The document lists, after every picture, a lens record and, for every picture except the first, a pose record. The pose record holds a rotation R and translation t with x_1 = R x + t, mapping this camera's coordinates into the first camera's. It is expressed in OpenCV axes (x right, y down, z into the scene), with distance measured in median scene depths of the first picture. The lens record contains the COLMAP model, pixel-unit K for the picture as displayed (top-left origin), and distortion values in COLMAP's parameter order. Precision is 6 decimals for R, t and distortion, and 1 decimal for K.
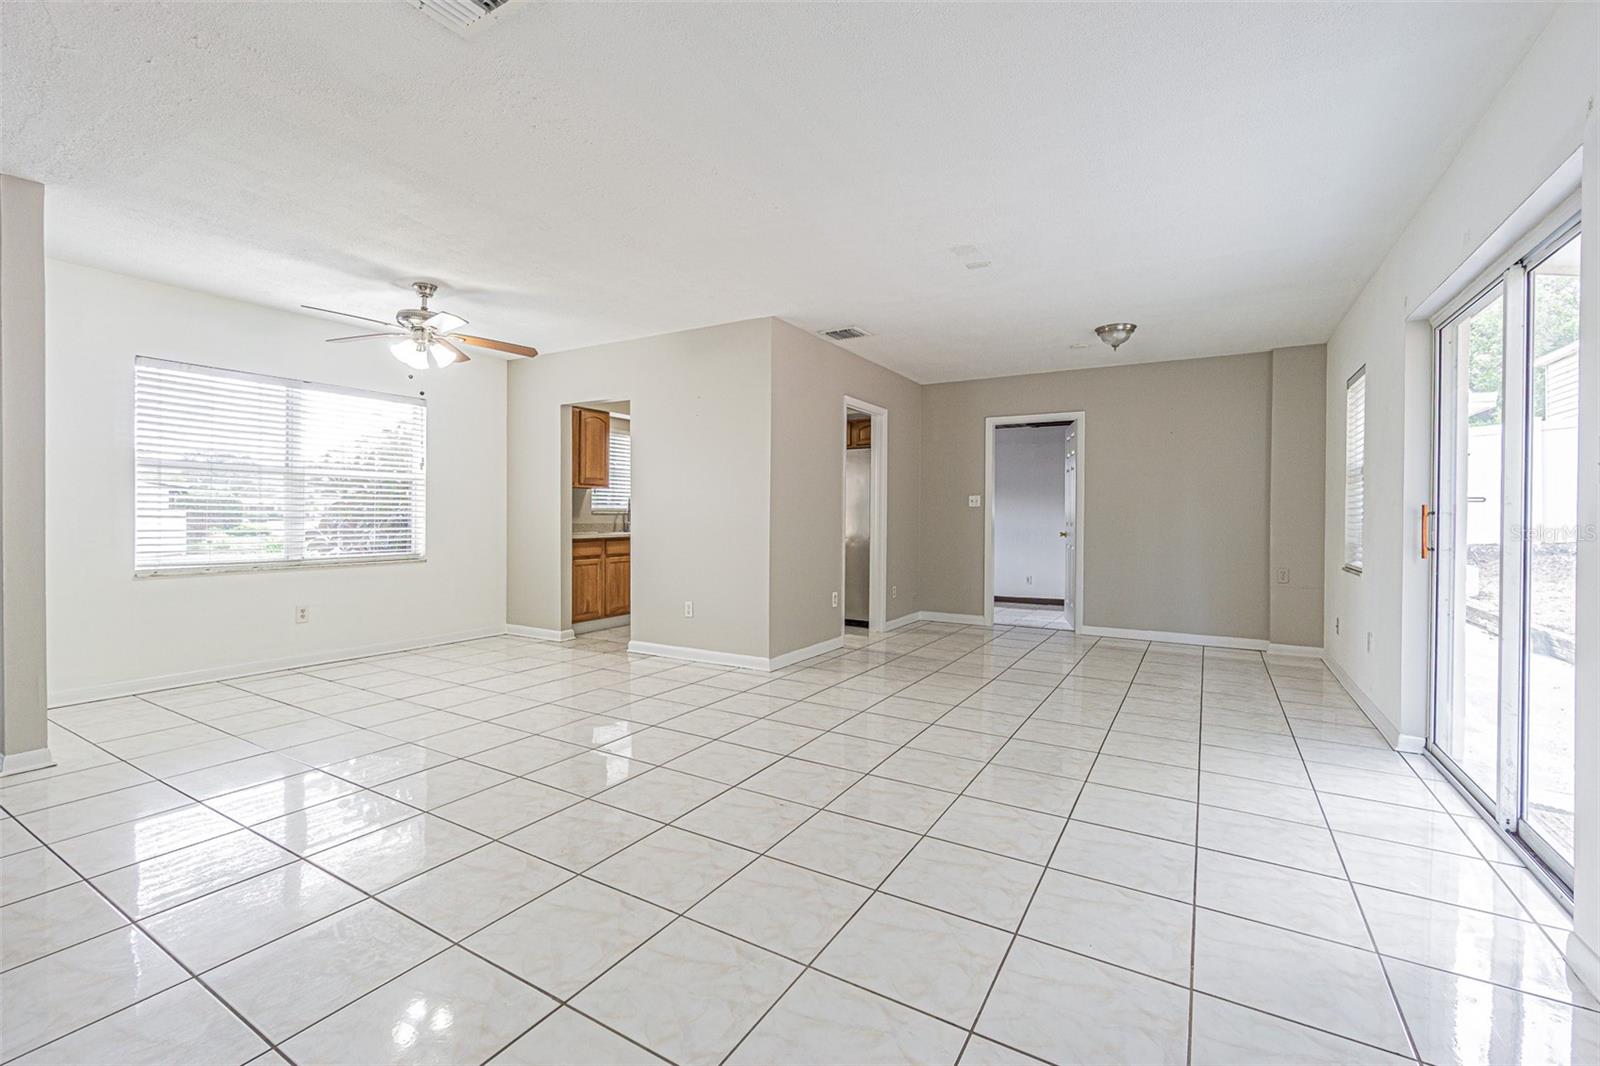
lens RADIAL K [[689.0, 0, 791.0], [0, 689.0, 519.1], [0, 0, 1]] dist [-0.011837, -0.000619]
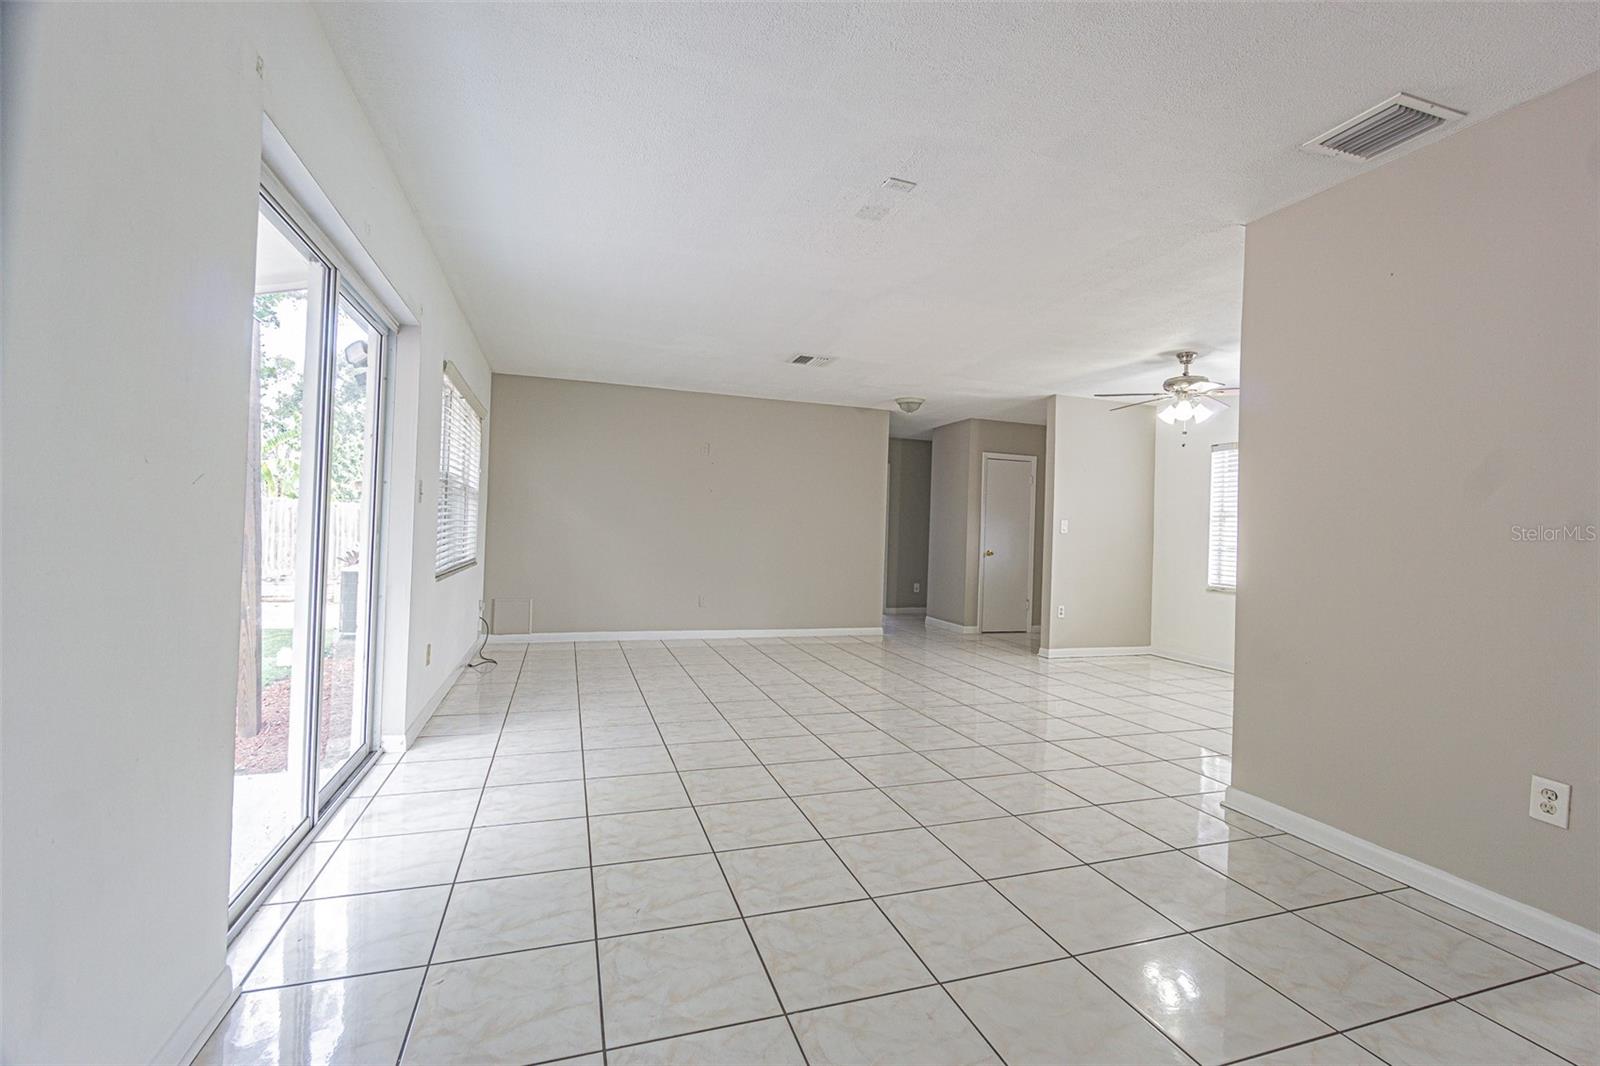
lens RADIAL K [[689.0, 0, 797.5], [0, 689.0, 527.9], [0, 0, 1]] dist [-0.011837, -0.000619]
pose [[-0.646265, -0.032939, -0.762402, 0.940172], [-0.045881, 0.998938, -0.004266, -0.006231], [0.761733, 0.032223, -0.647090, 1.500267]]
